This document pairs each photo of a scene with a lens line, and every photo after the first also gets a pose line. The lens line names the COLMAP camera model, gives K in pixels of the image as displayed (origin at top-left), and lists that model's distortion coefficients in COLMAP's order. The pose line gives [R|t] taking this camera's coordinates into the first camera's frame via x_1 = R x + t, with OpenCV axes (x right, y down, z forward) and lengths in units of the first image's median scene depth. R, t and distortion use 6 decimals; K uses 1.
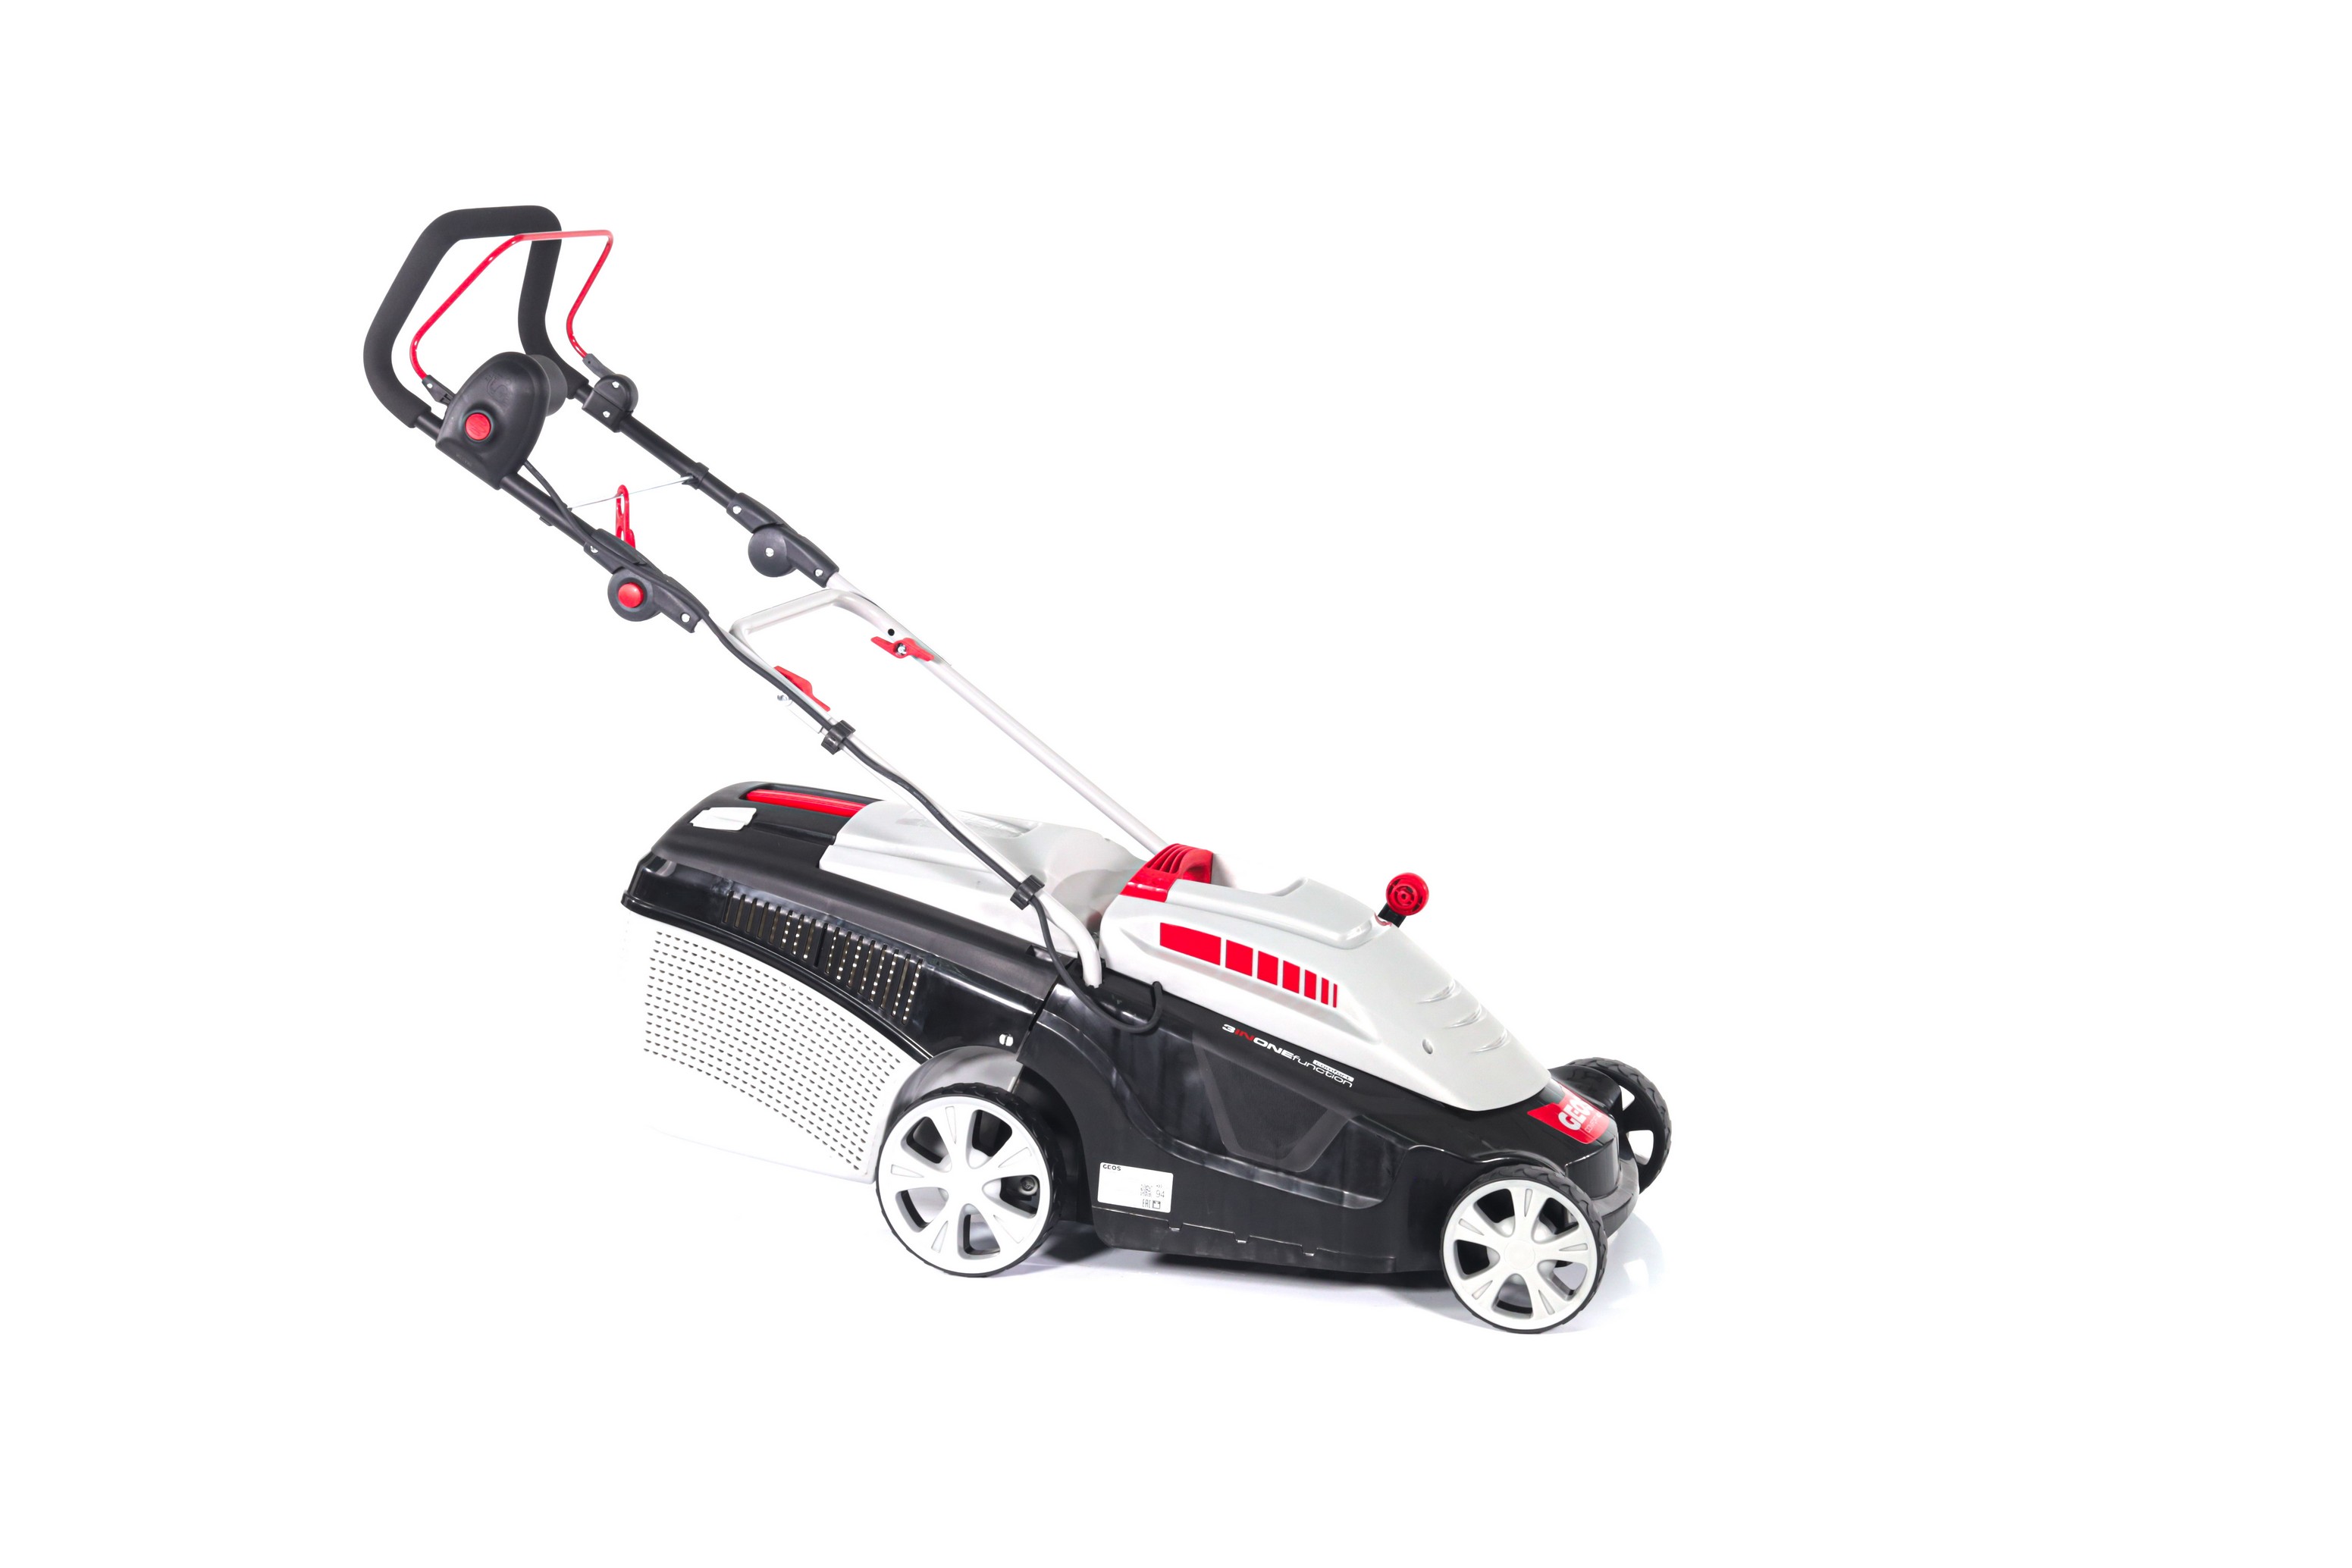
lens RADIAL K [[3673.8, 0, 1176.0], [0, 3673.8, 784.0], [0, 0, 1]] dist [0.019916, 0.004697]
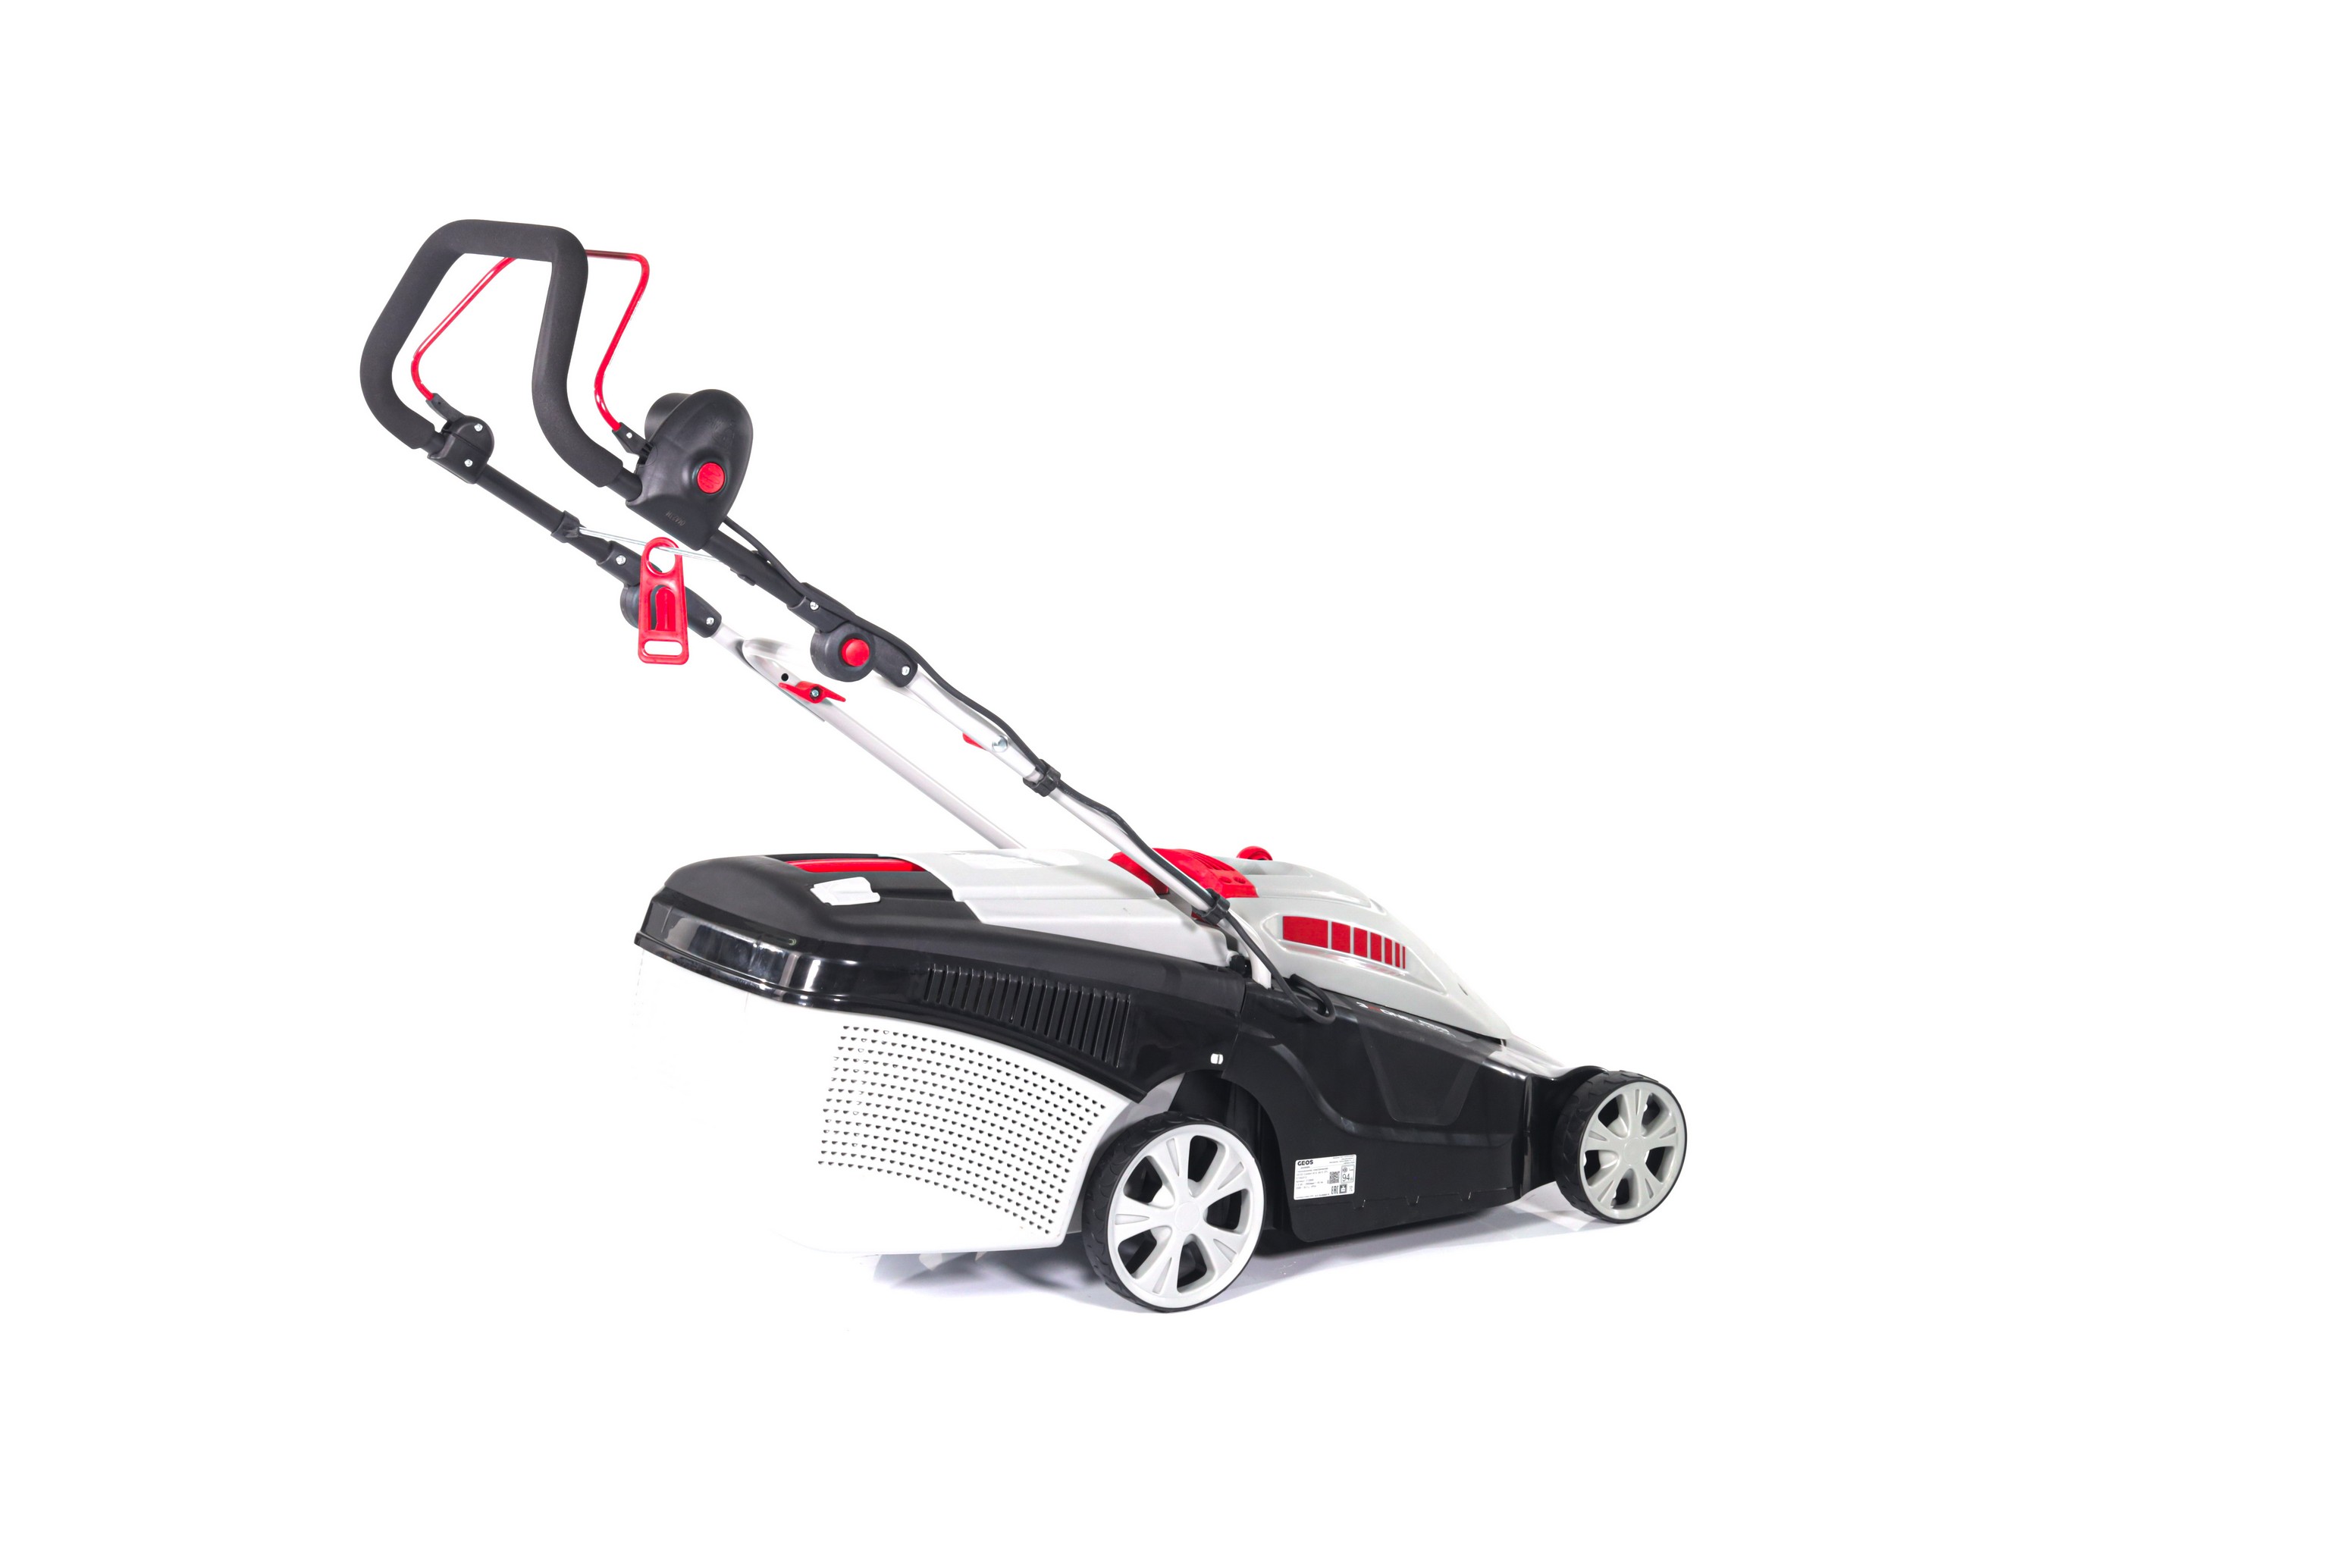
lens RADIAL K [[3673.8, 0, 1176.0], [0, 3673.8, 784.0], [0, 0, 1]] dist [0.019916, 0.004697]
pose [[0.653334, -0.137124, 0.744548, -0.767084], [0.130965, 0.989104, 0.067244, -0.069706], [-0.745656, 0.053577, 0.664174, 0.350038]]
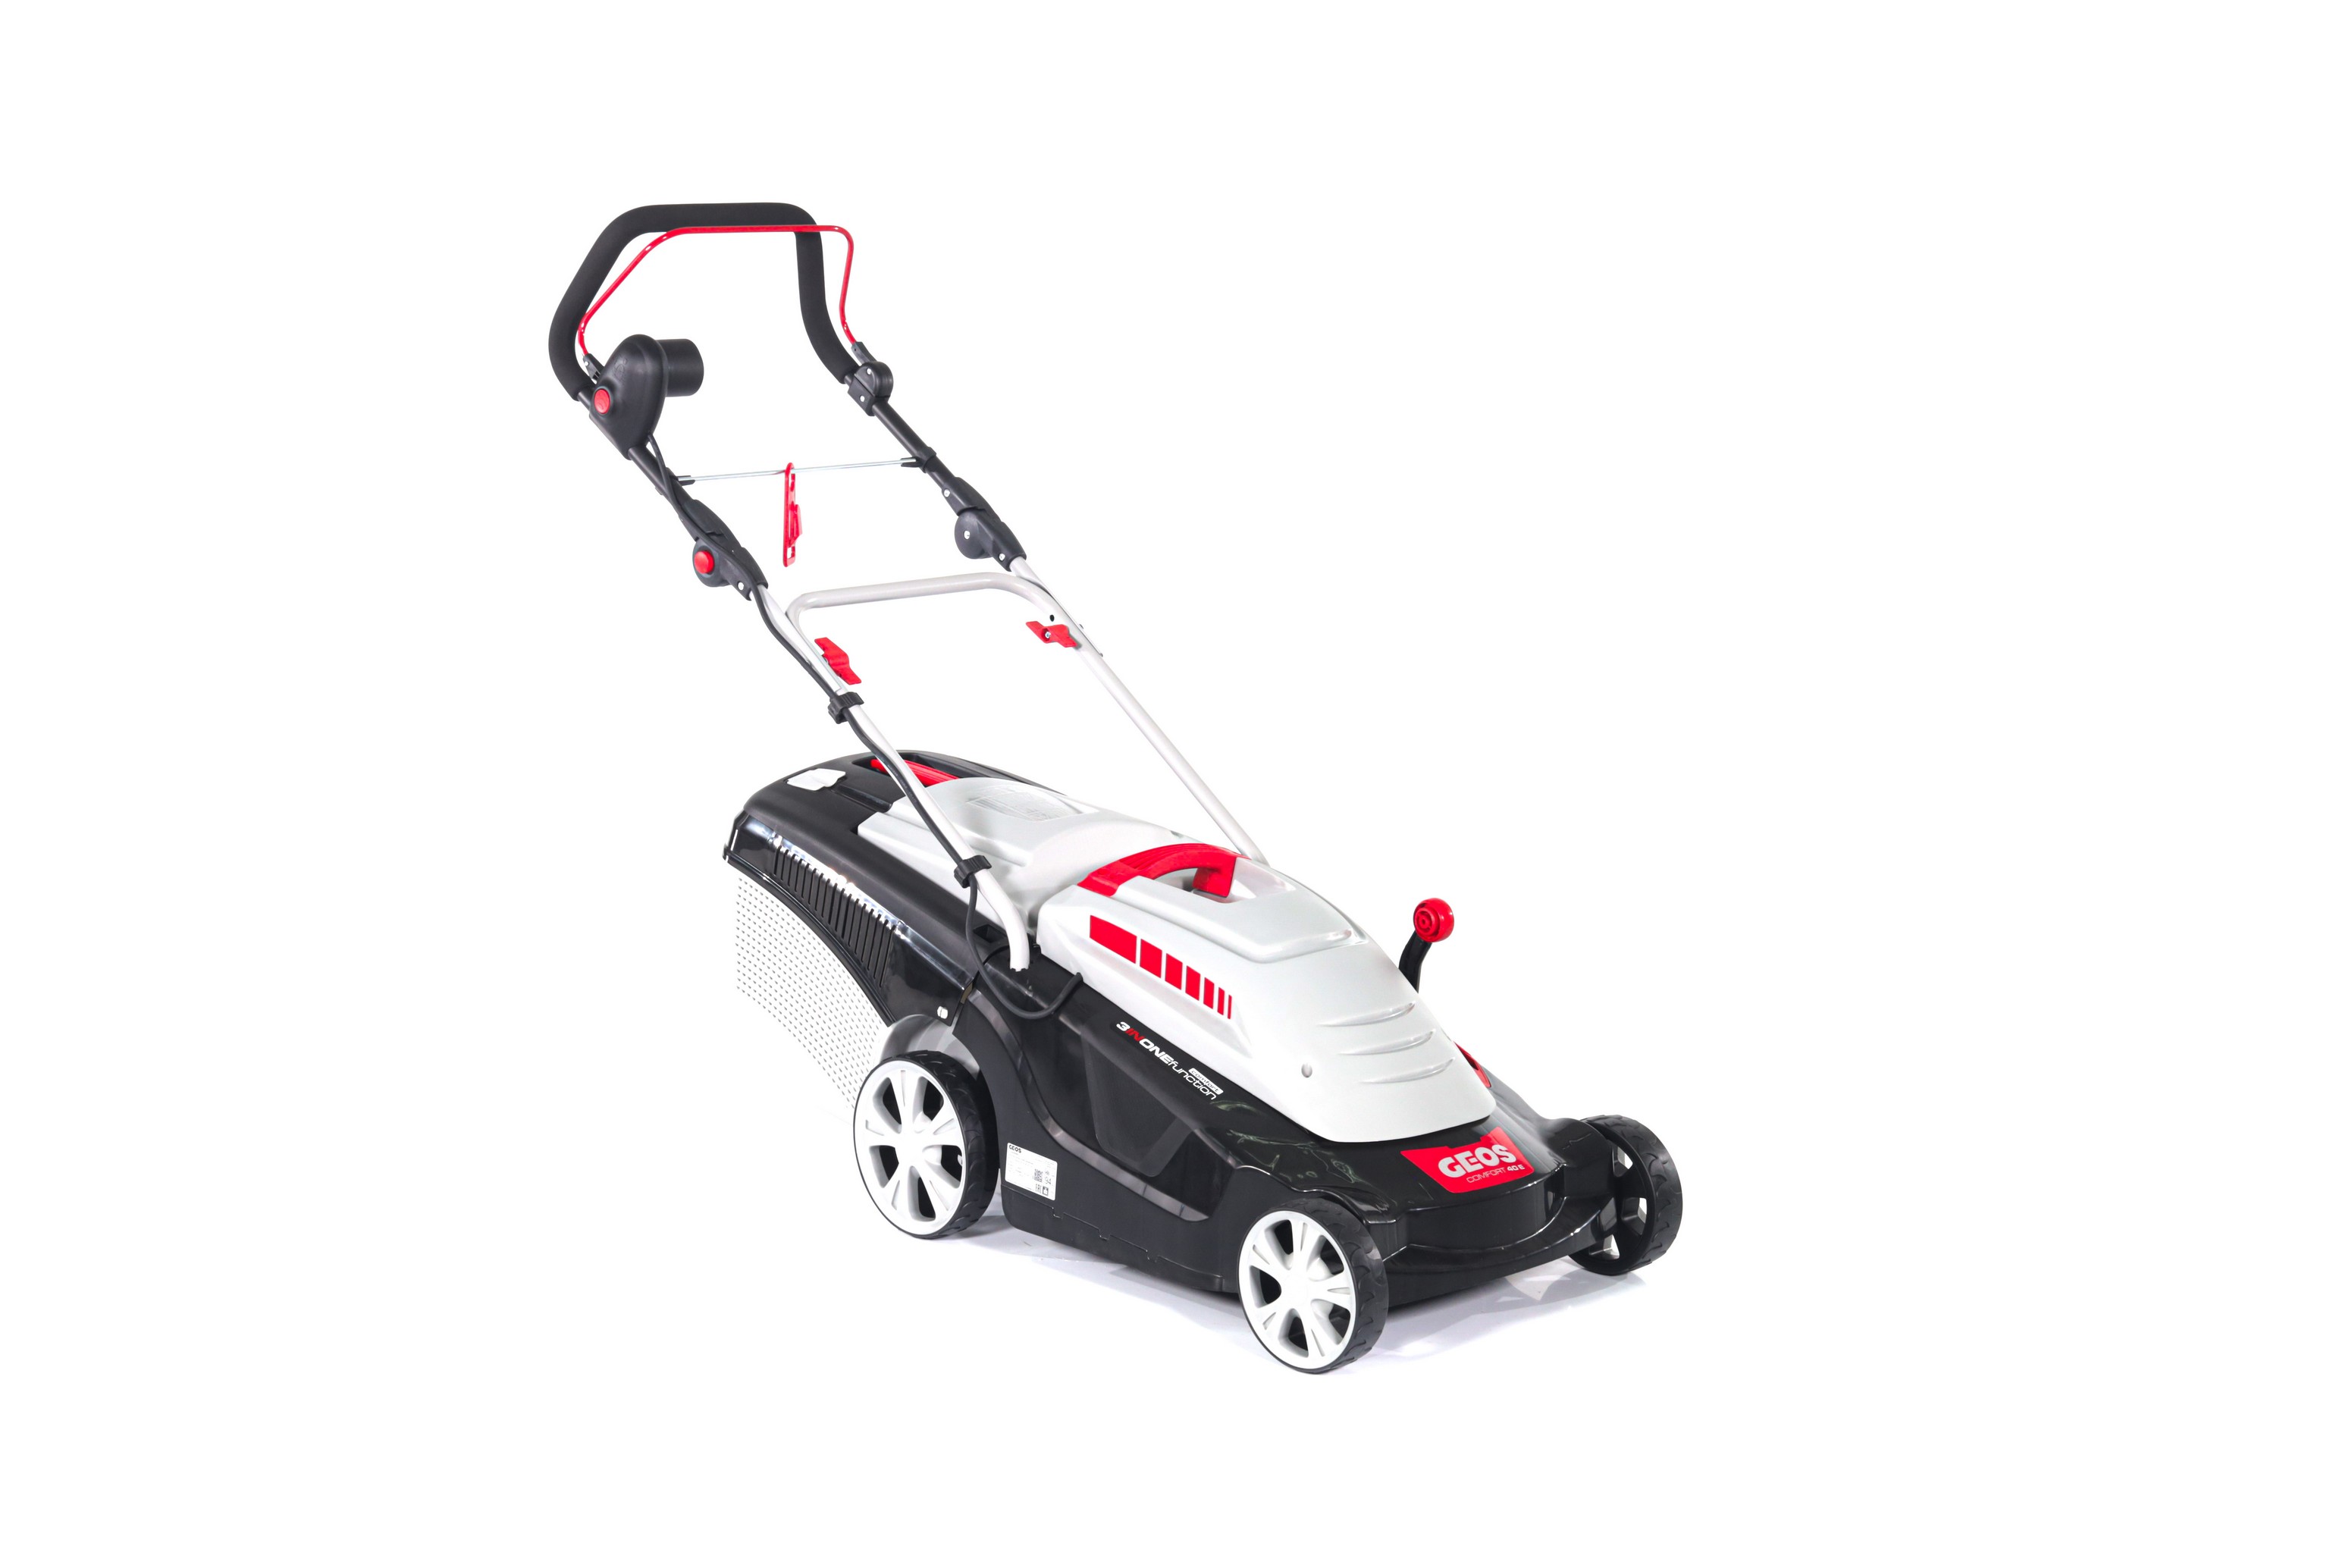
lens RADIAL K [[3673.8, 0, 1176.0], [0, 3673.8, 784.0], [0, 0, 1]] dist [0.019916, 0.004697]
pose [[0.863260, 0.085743, -0.497423, 0.513763], [-0.086581, 0.996014, 0.021429, -0.021787], [0.497278, 0.024569, 0.867243, 0.135590]]
